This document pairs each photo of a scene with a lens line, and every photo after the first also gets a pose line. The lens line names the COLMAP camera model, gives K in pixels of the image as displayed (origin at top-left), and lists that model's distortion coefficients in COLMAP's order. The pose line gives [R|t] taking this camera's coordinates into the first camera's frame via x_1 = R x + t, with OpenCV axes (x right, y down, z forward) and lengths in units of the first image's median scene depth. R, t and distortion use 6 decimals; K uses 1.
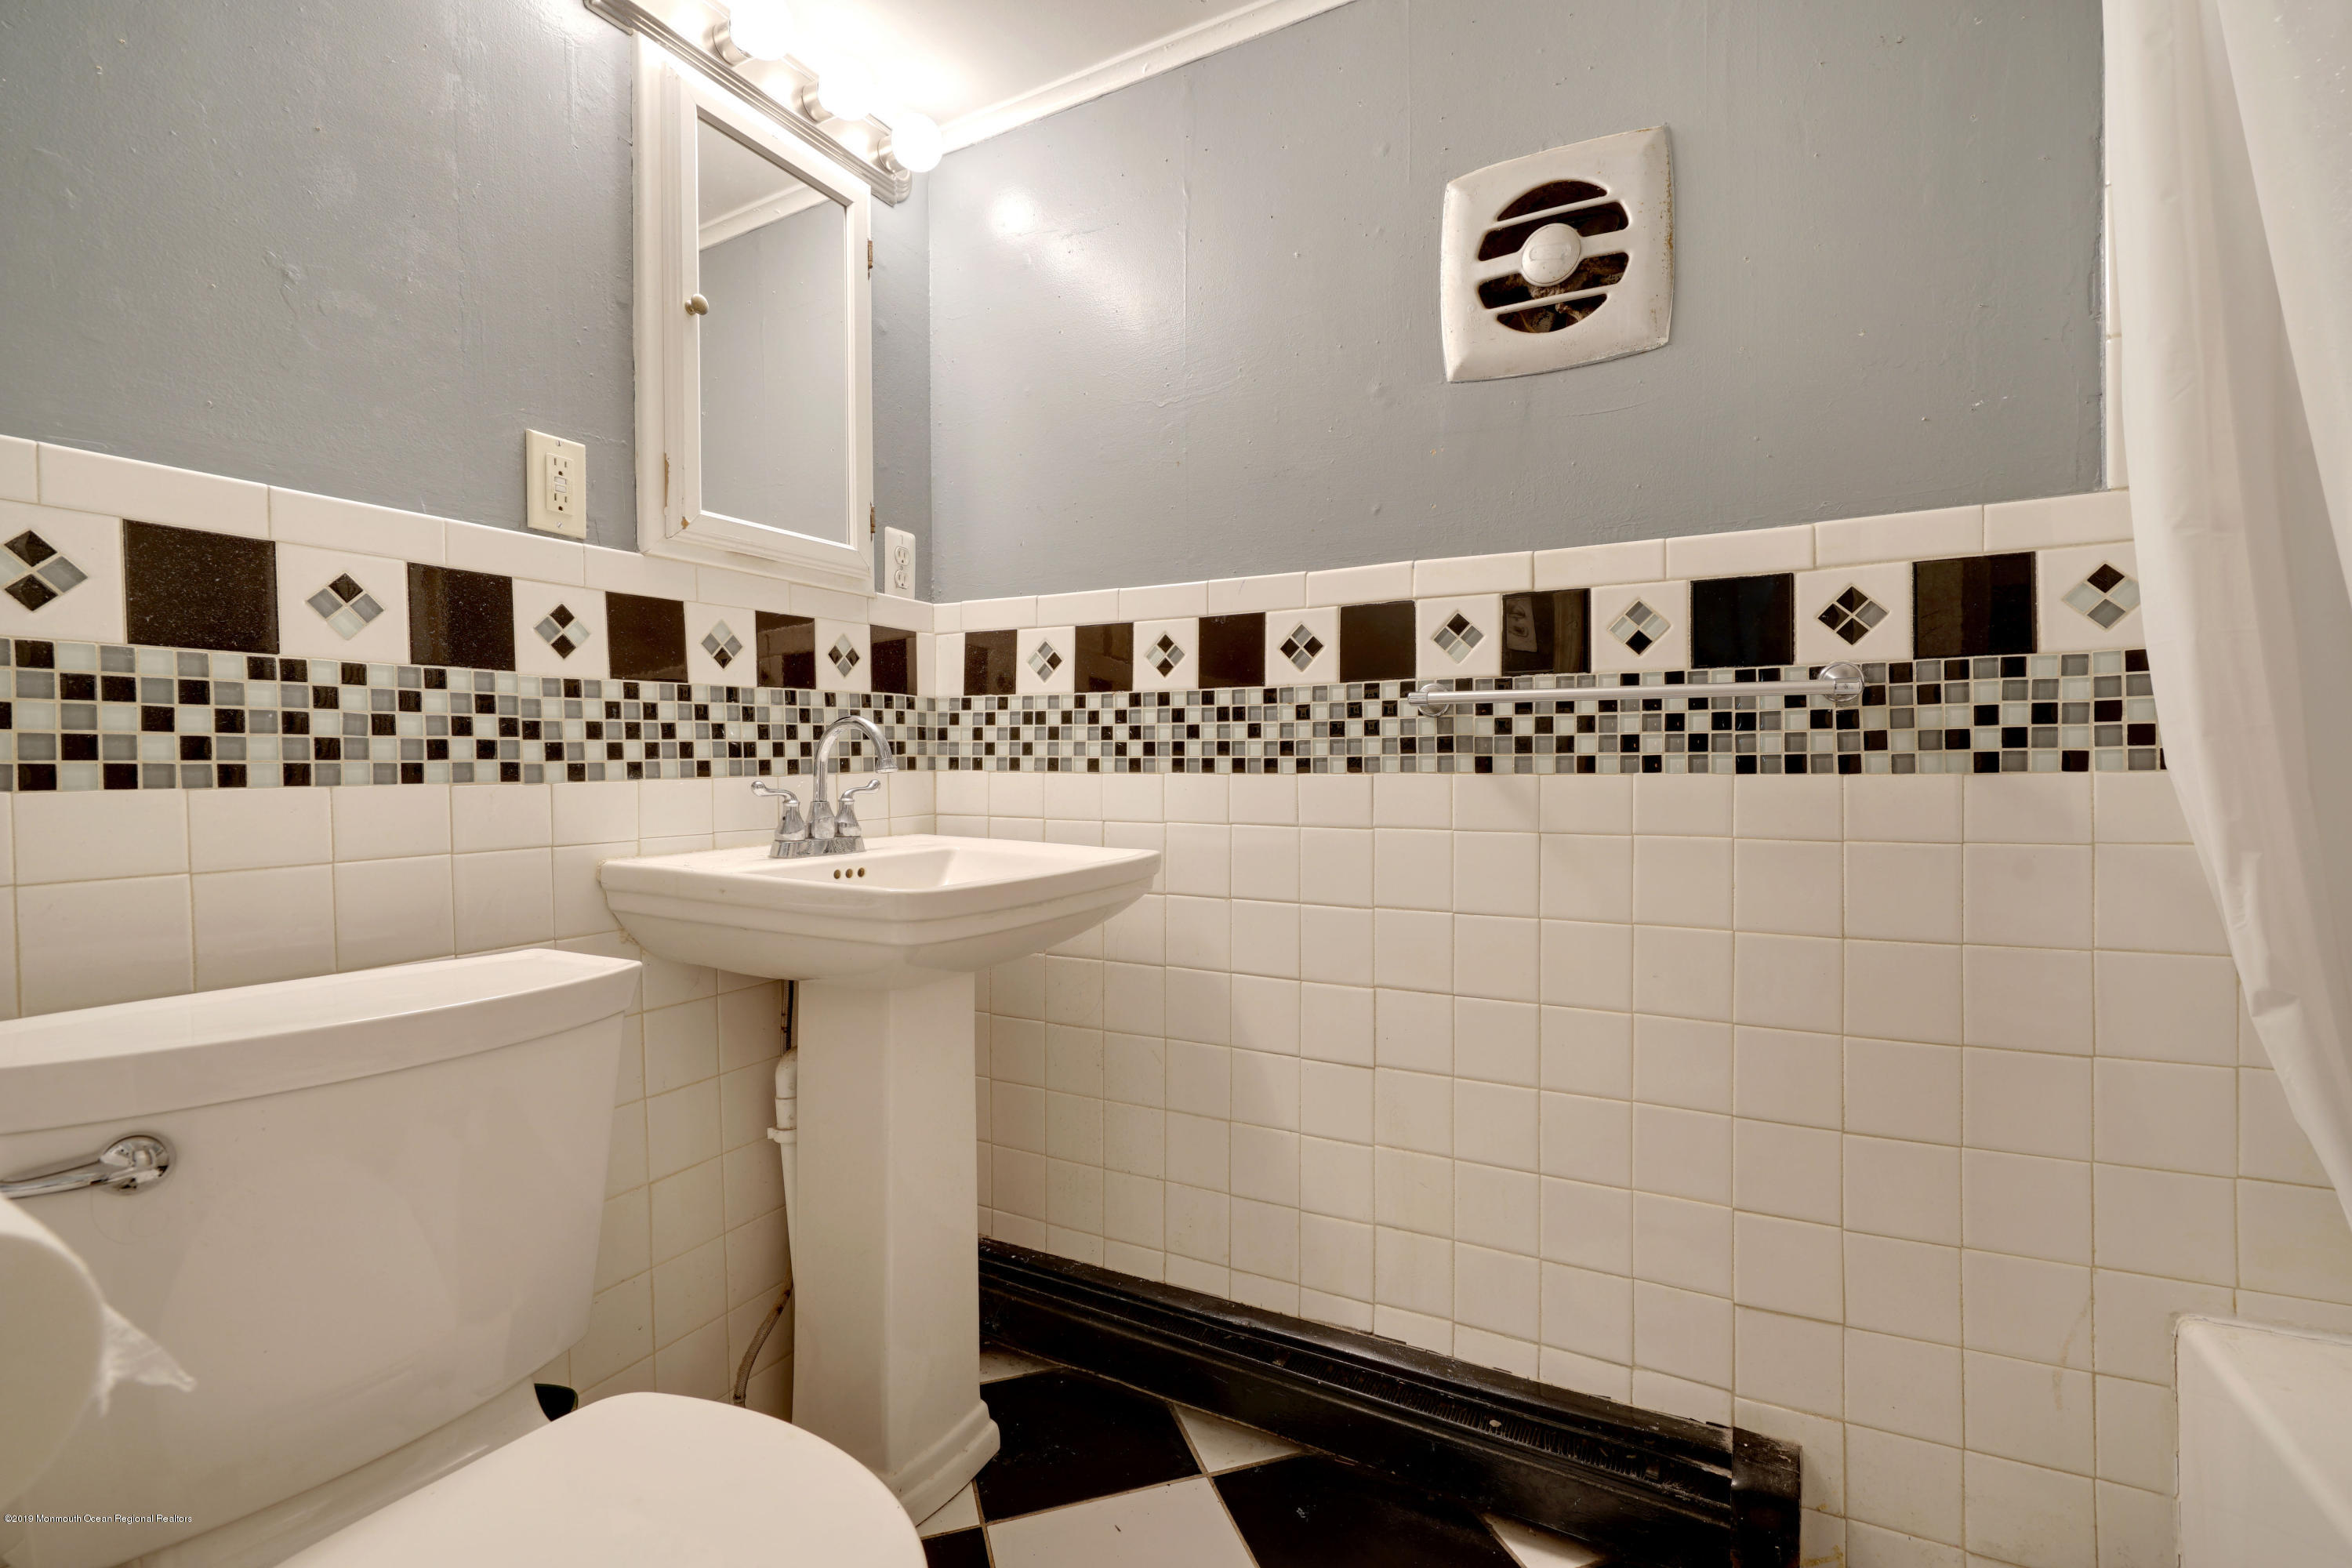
lens RADIAL K [[1059.5, 0, 1164.9], [0, 1059.5, 784.1], [0, 0, 1]] dist [-0.003417, 0.000045]
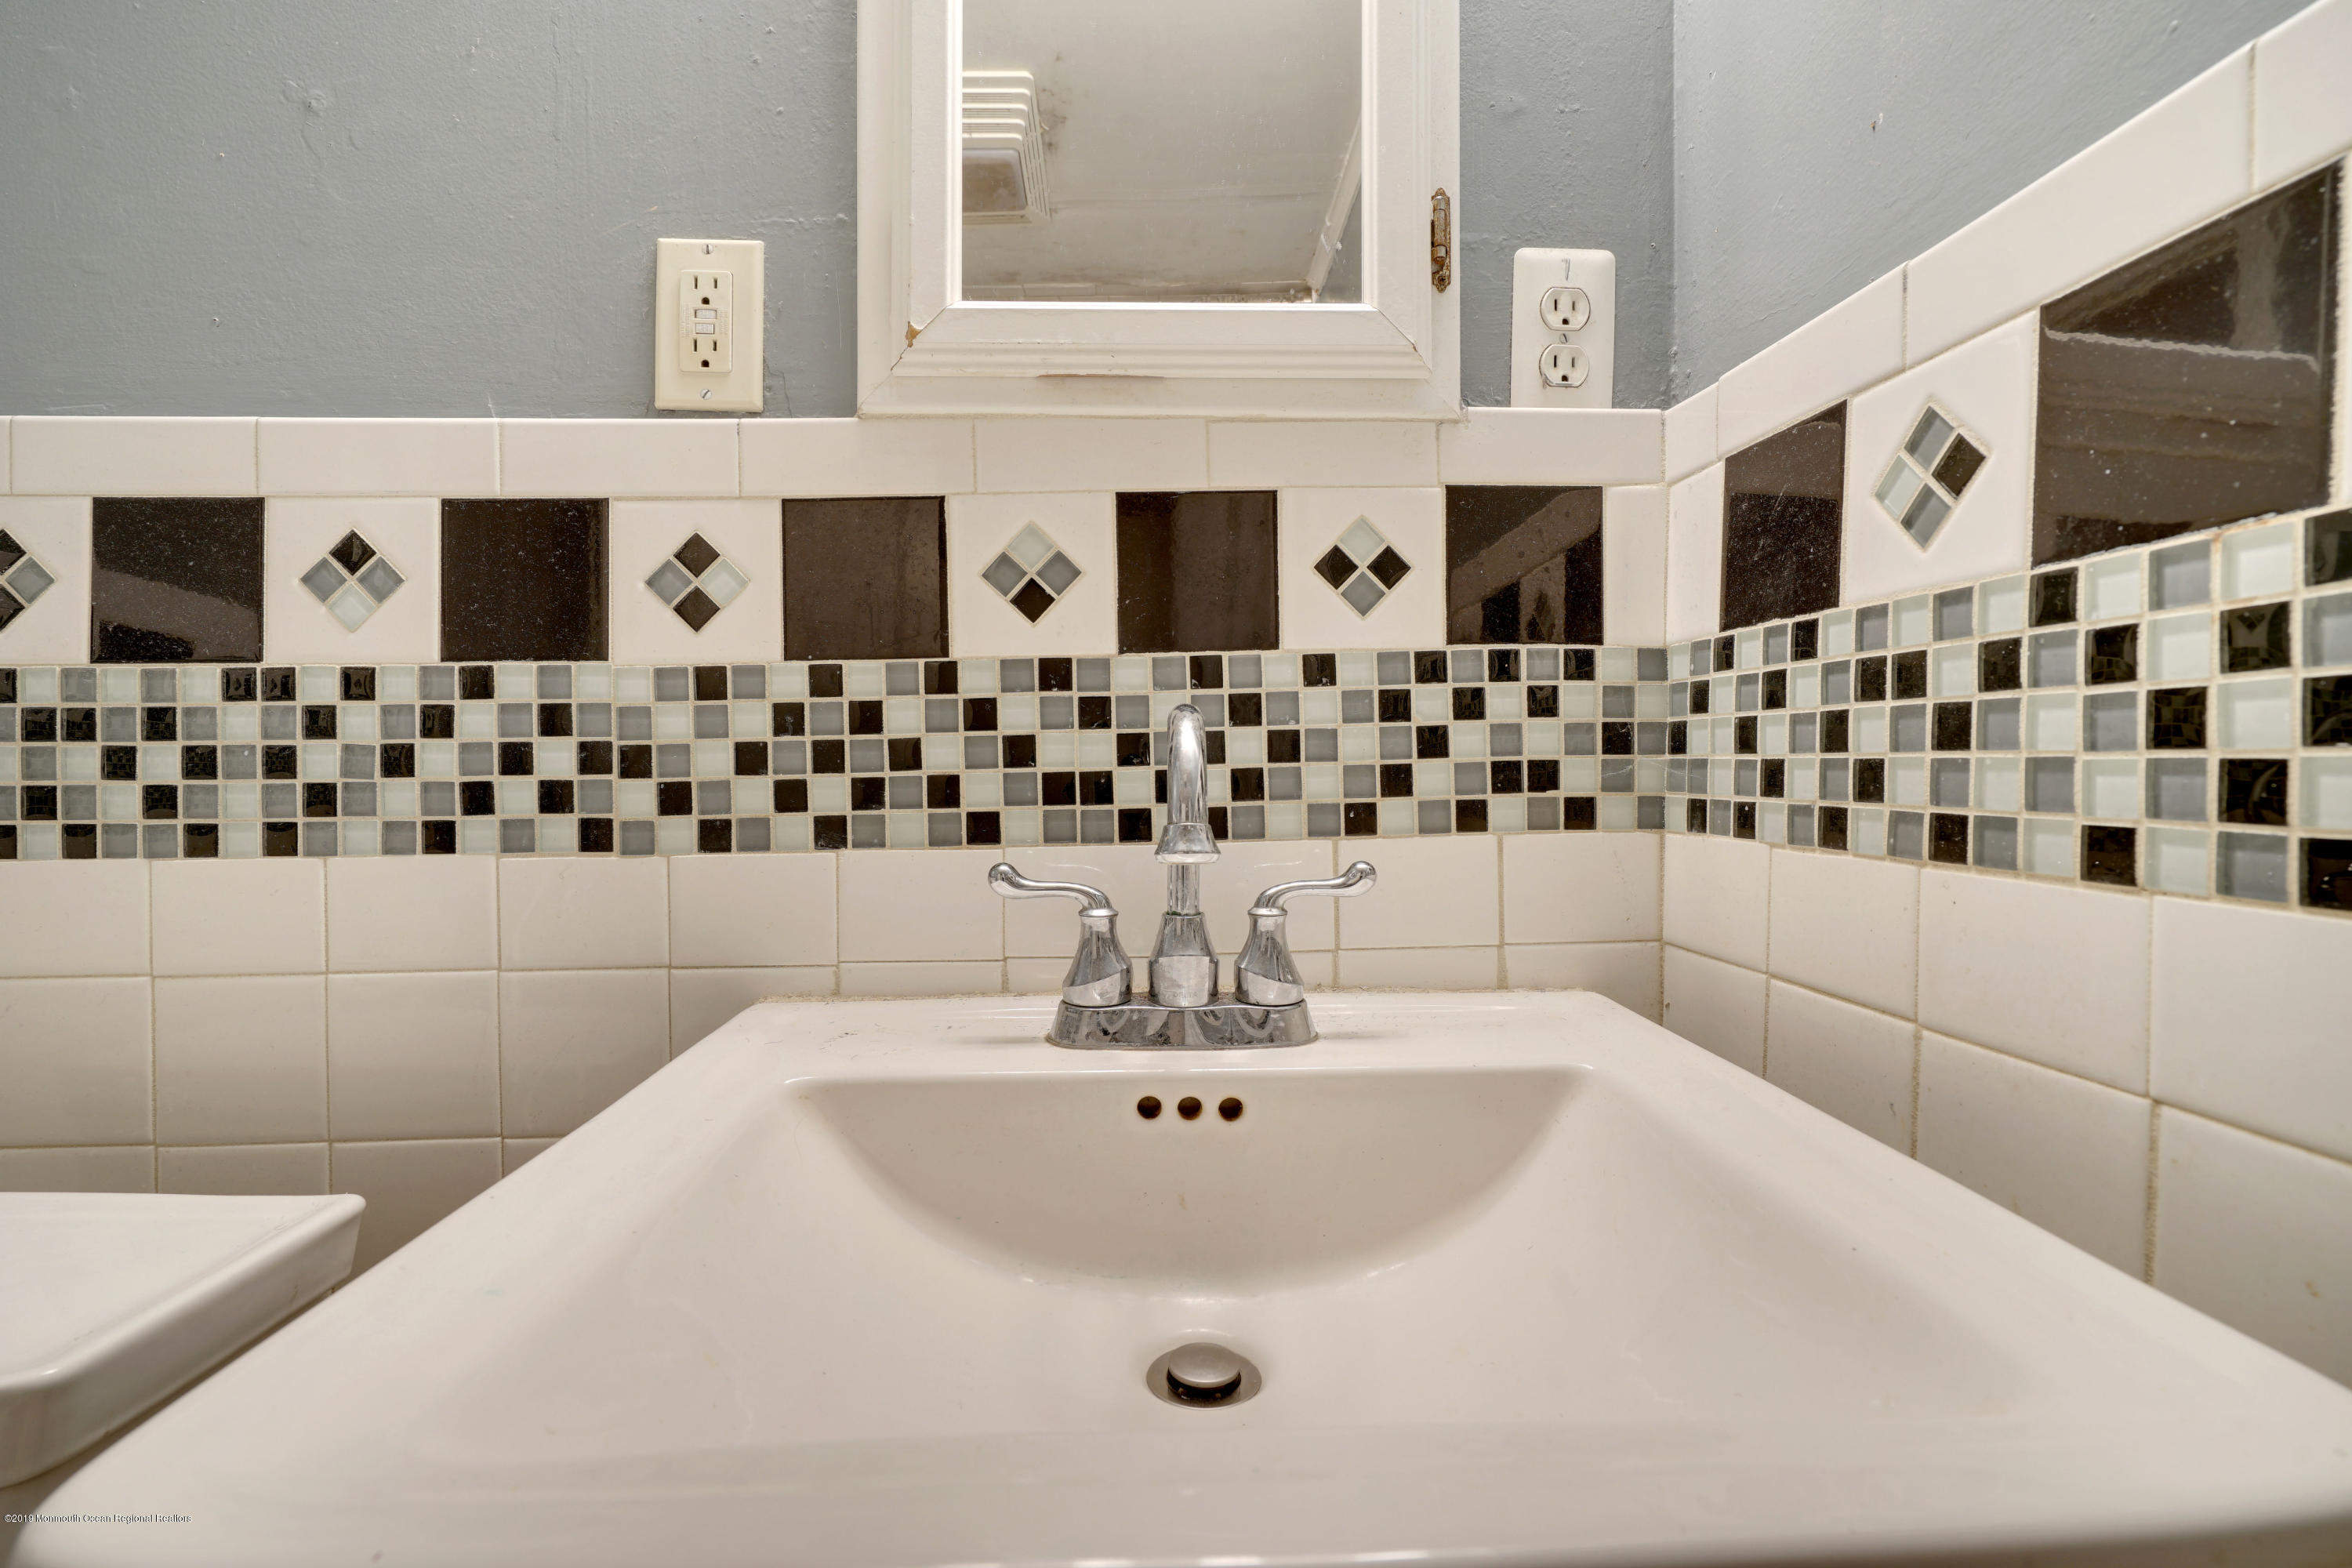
lens RADIAL K [[1059.5, 0, 1164.9], [0, 1059.5, 784.1], [0, 0, 1]] dist [-0.003417, 0.000045]
pose [[0.515568, 0.009374, -0.856797, 0.034450], [-0.011264, 0.999928, 0.004162, -0.041228], [0.856774, 0.007505, 0.515637, 0.882100]]
